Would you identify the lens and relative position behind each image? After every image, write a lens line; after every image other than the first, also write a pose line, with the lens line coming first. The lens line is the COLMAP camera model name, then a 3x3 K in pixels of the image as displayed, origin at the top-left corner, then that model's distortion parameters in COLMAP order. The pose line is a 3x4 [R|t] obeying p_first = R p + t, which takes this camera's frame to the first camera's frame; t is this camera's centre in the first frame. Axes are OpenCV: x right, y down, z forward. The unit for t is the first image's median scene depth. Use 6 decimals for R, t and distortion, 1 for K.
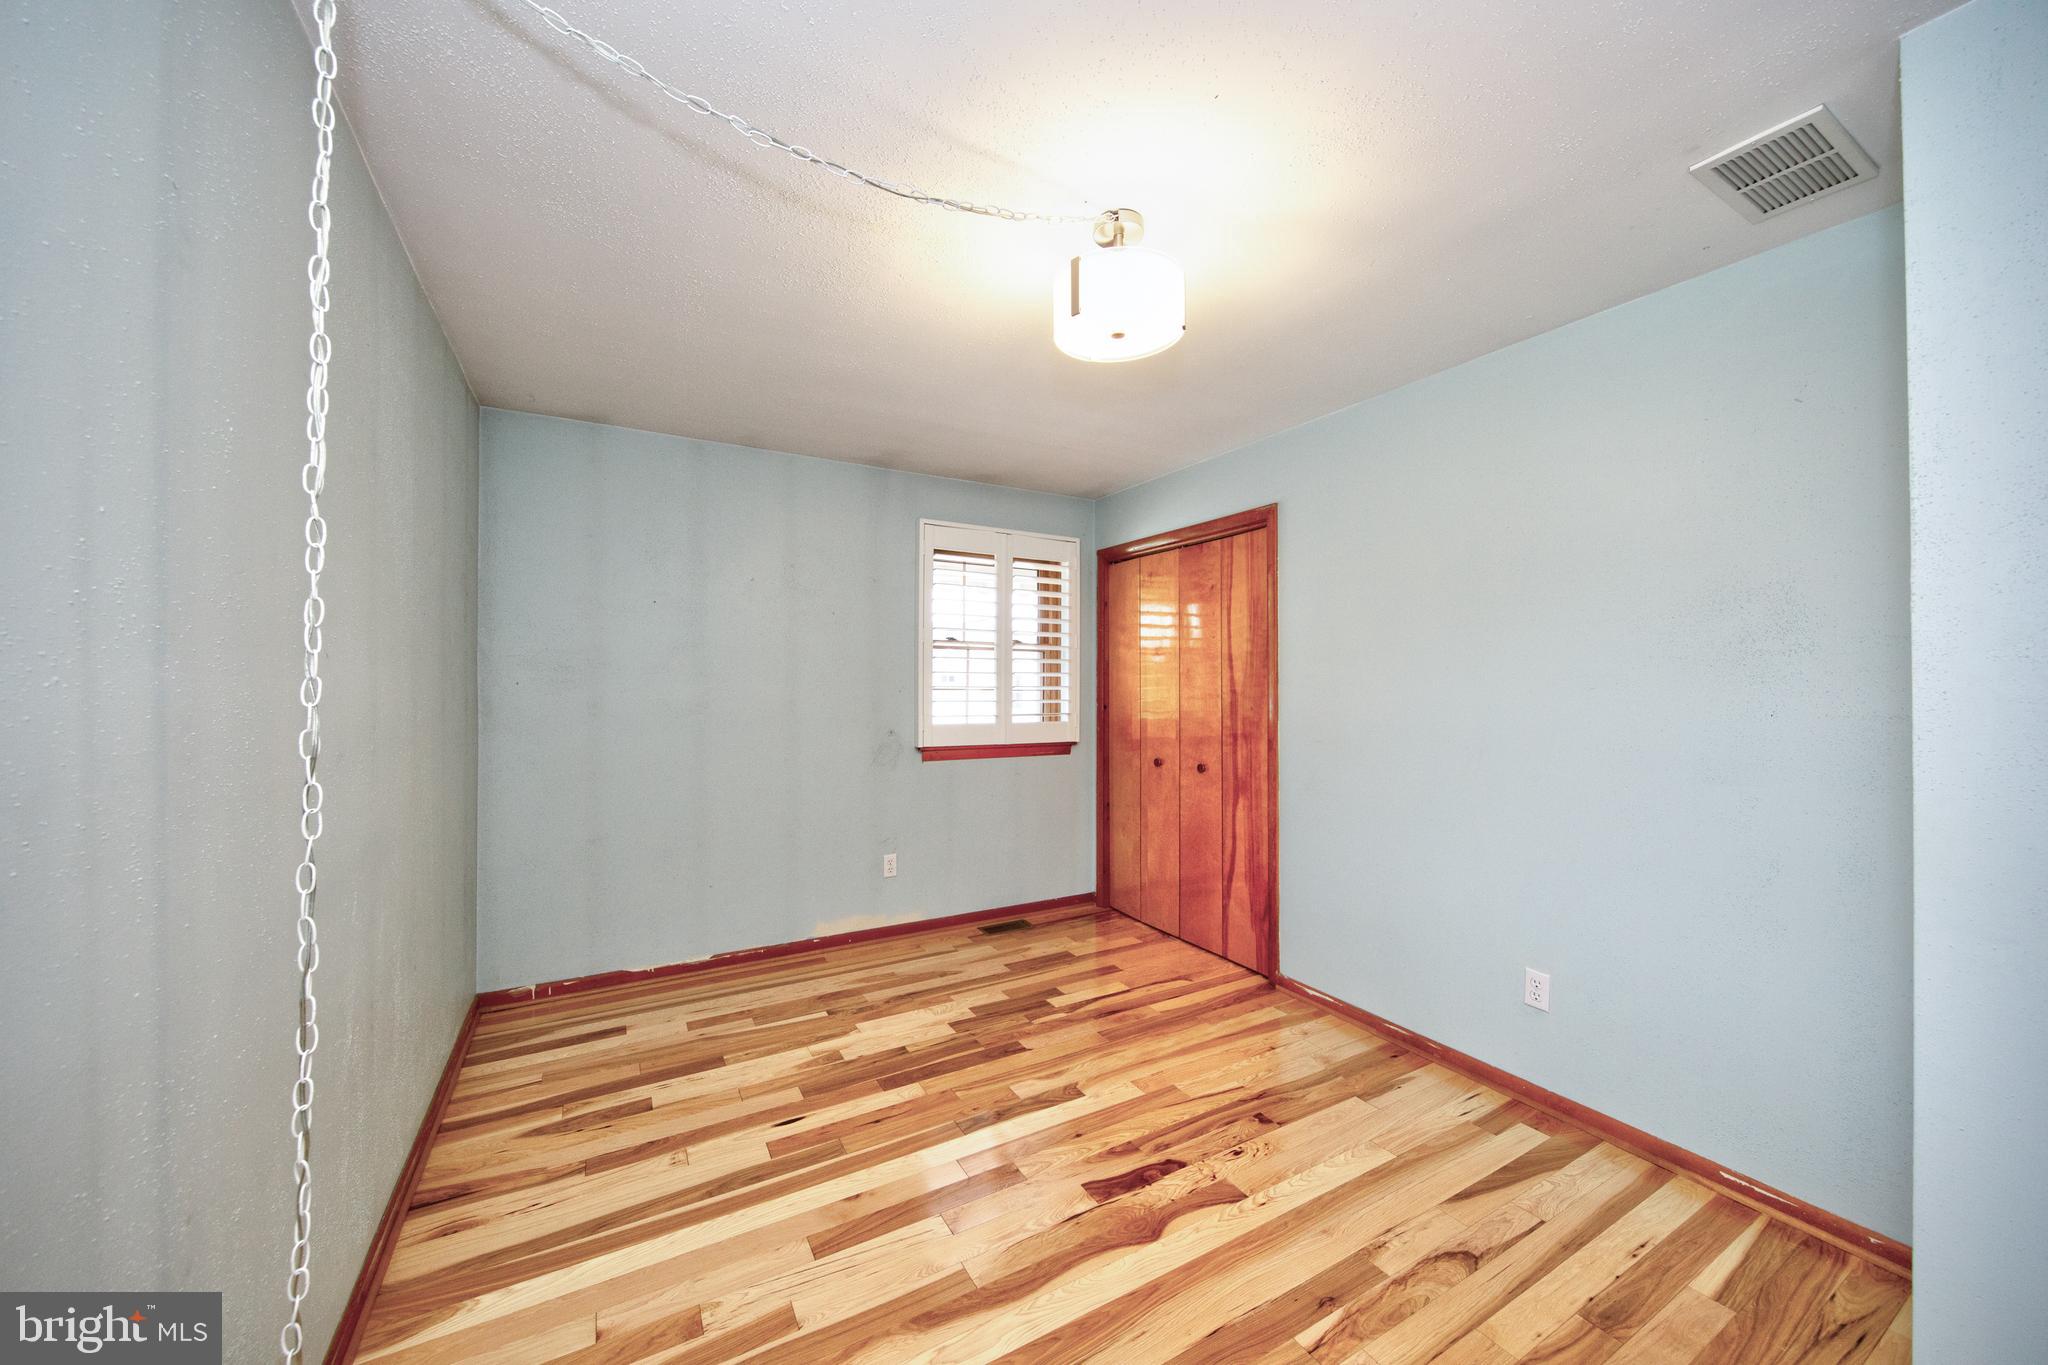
lens RADIAL K [[752.4, 0, 1013.5], [0, 752.4, 680.3], [0, 0, 1]] dist [0.014543, -0.005547]
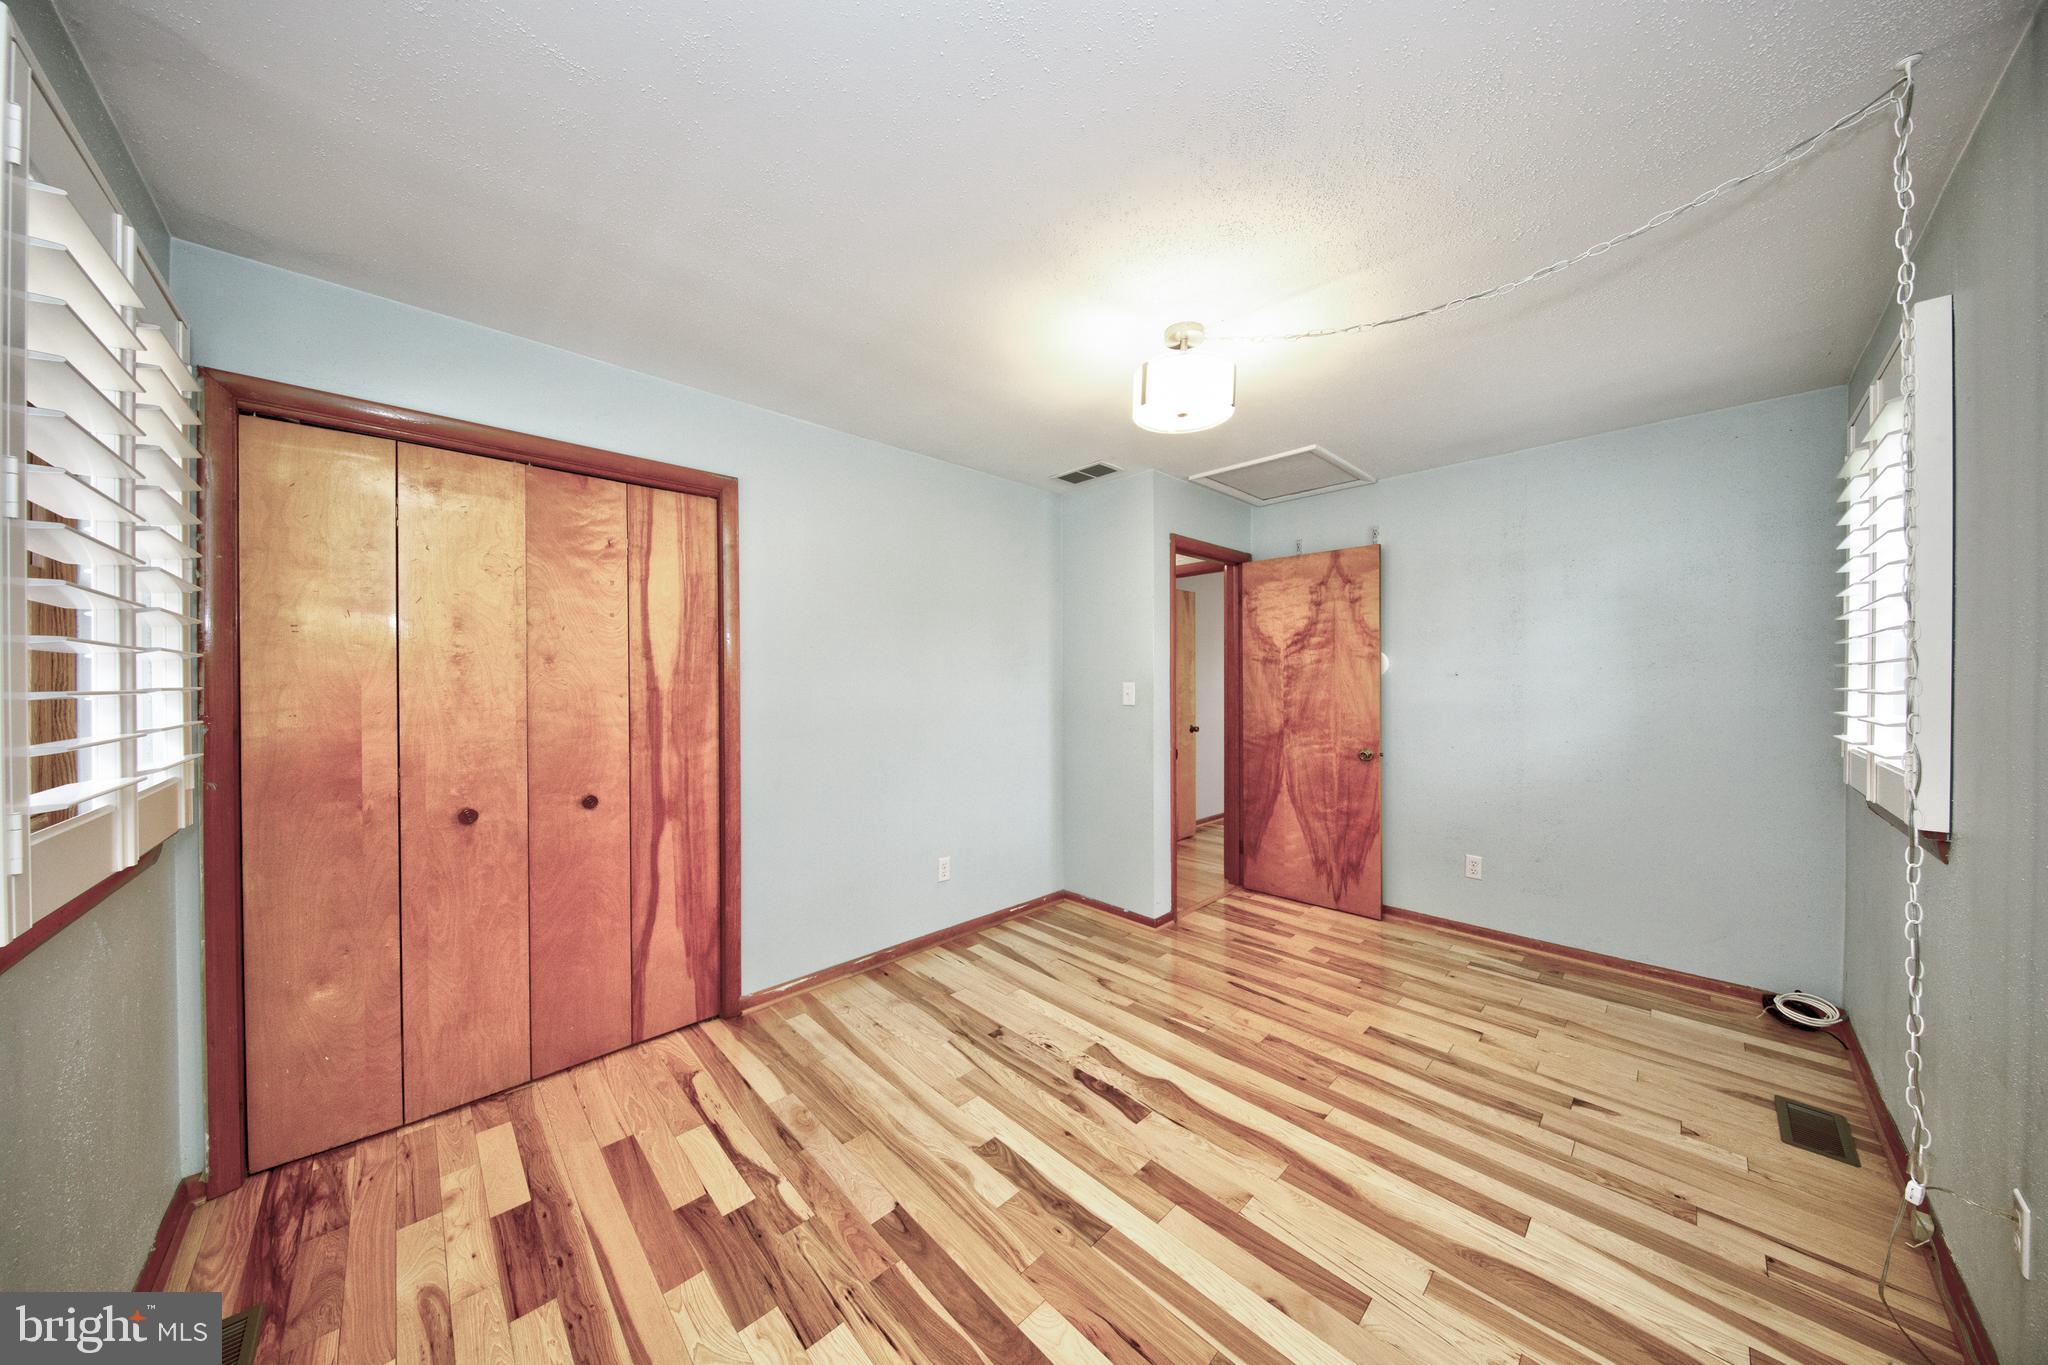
lens RADIAL K [[650.1, 0, 1026.2], [0, 650.1, 681.6], [0, 0, 1]] dist [0.001670, -0.004258]
pose [[-0.270003, -0.008007, 0.962826, -0.569230], [-0.000023, 0.999965, 0.008310, 0.001936], [-0.962859, 0.002222, -0.269994, 1.019896]]
